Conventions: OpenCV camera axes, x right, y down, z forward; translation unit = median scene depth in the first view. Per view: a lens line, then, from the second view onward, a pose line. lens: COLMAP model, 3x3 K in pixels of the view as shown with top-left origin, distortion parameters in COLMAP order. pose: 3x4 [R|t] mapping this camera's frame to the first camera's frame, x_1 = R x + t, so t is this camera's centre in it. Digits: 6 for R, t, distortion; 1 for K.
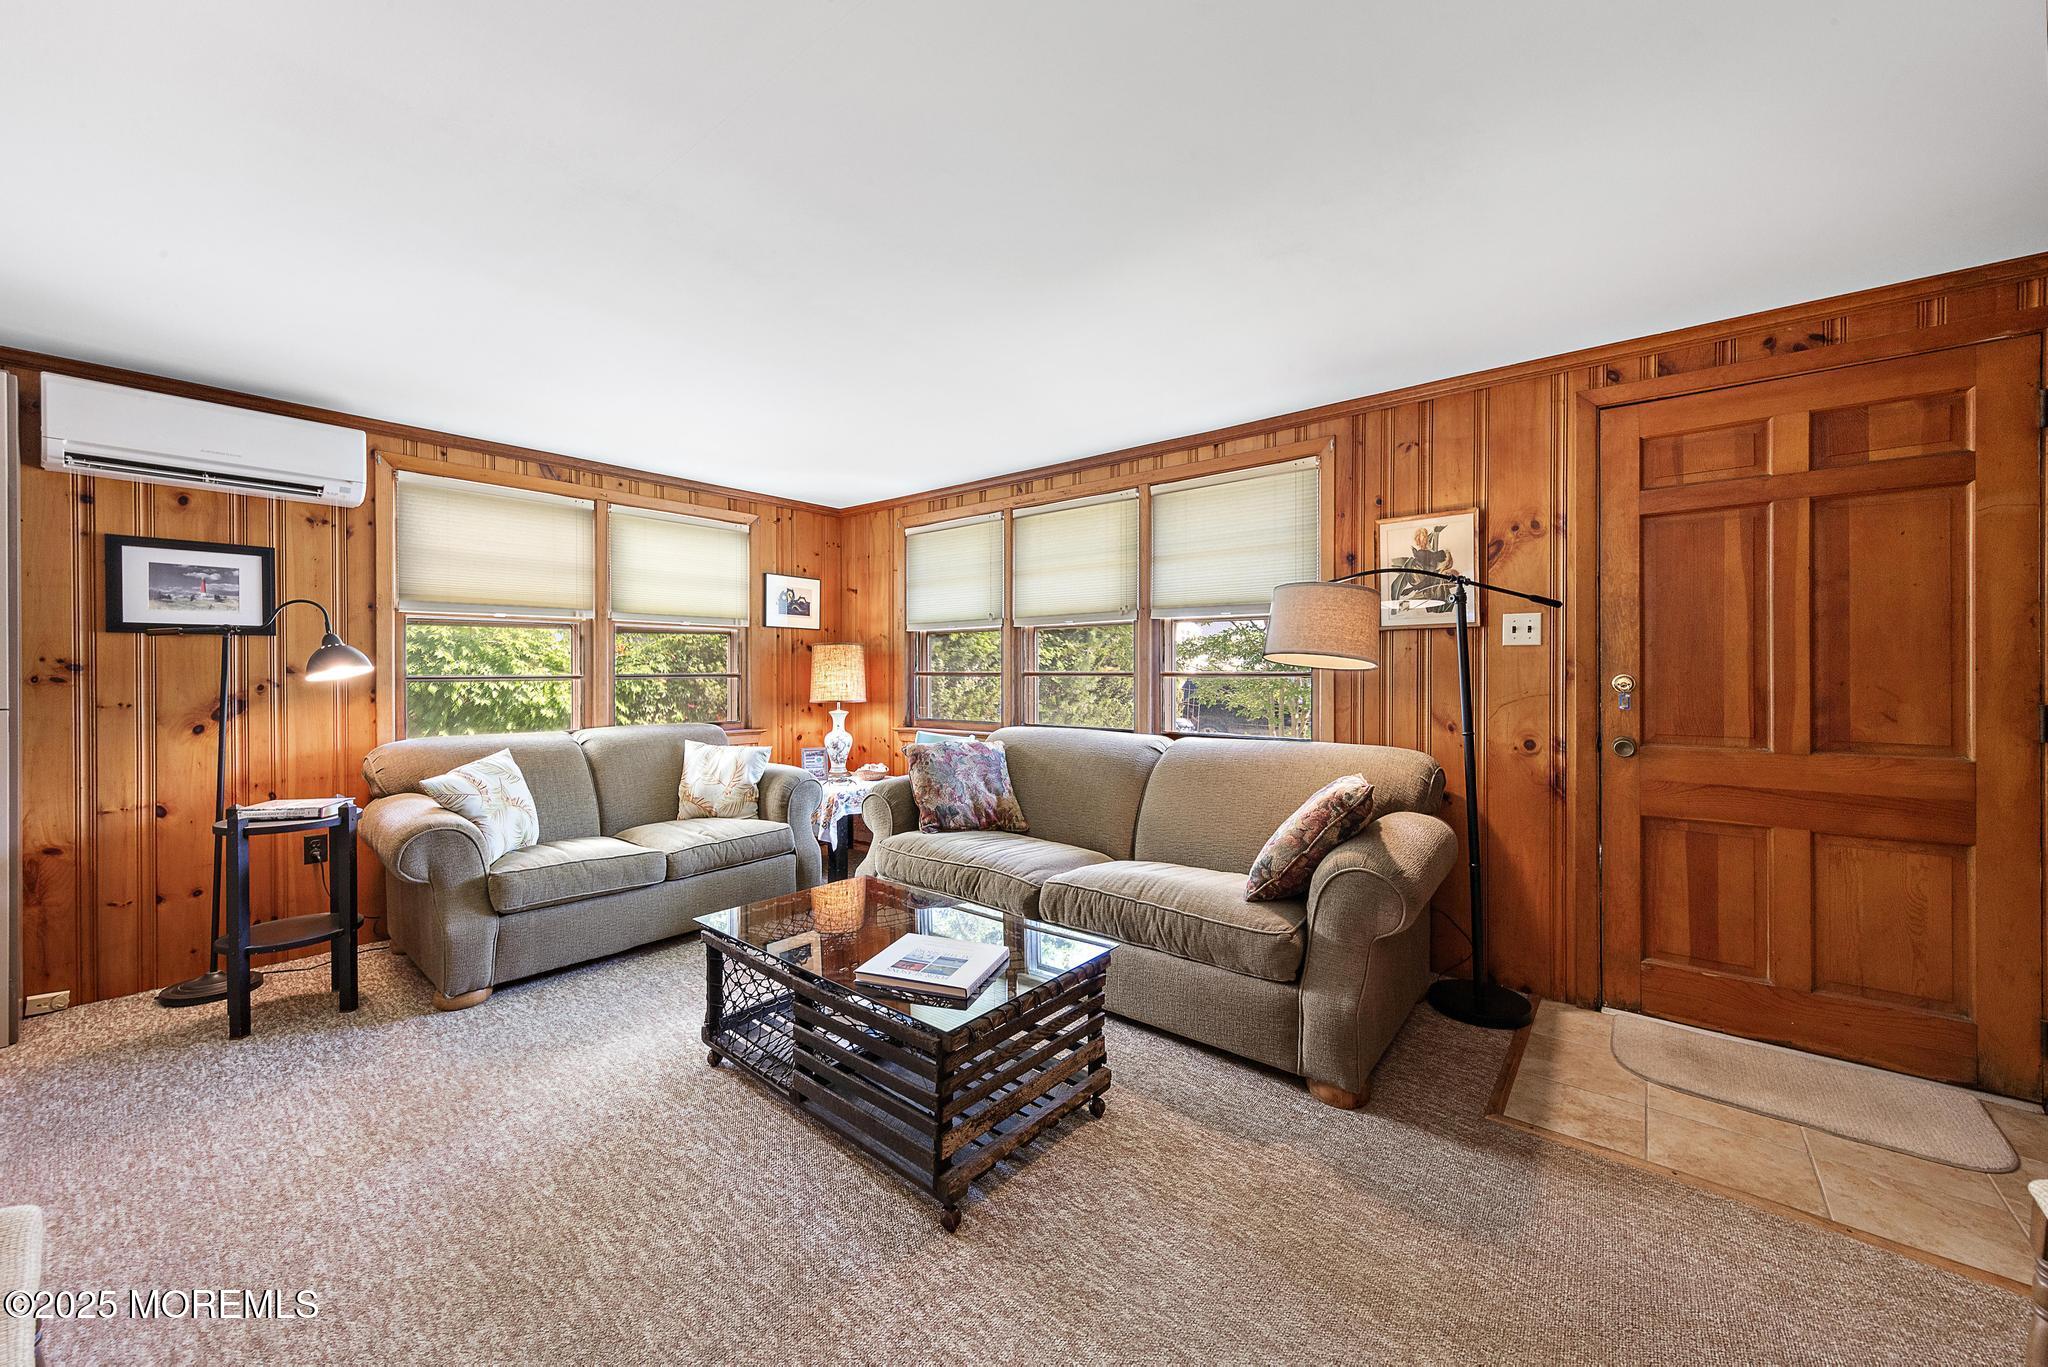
lens RADIAL K [[772.9, 0, 1033.5], [0, 772.9, 666.7], [0, 0, 1]] dist [0.006713, -0.001054]
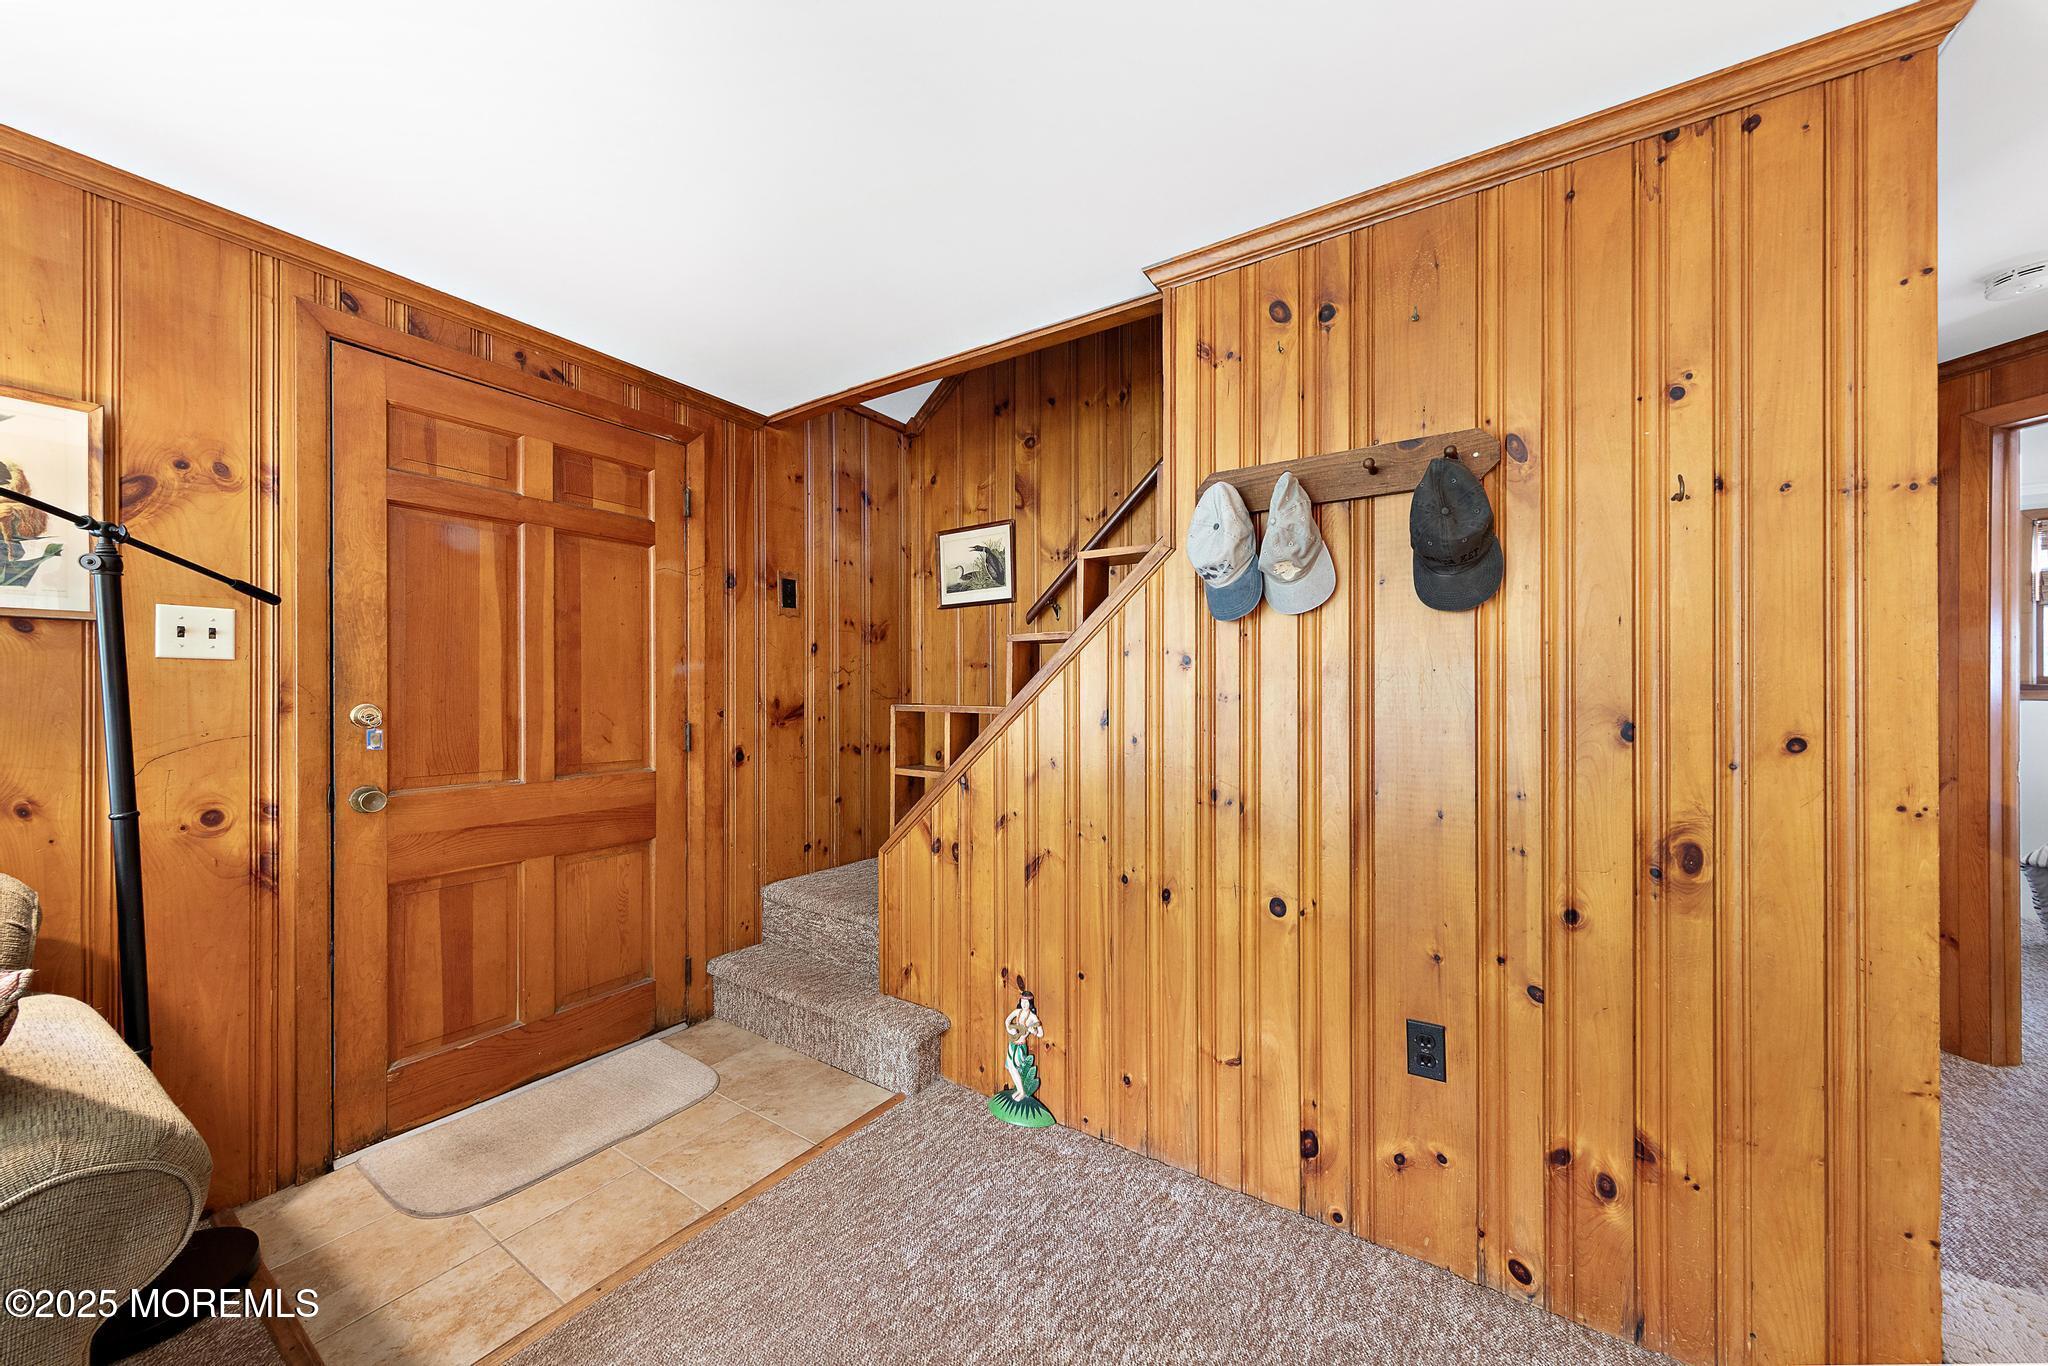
lens RADIAL K [[733.4, 0, 1024.3], [0, 733.4, 694.0], [0, 0, 1]] dist [0.000400, 0.000116]
pose [[-0.096184, 0.002333, 0.995361, -0.014705], [-0.001760, 0.999995, -0.002514, 0.001107], [-0.995362, -0.001994, -0.096180, 0.430632]]
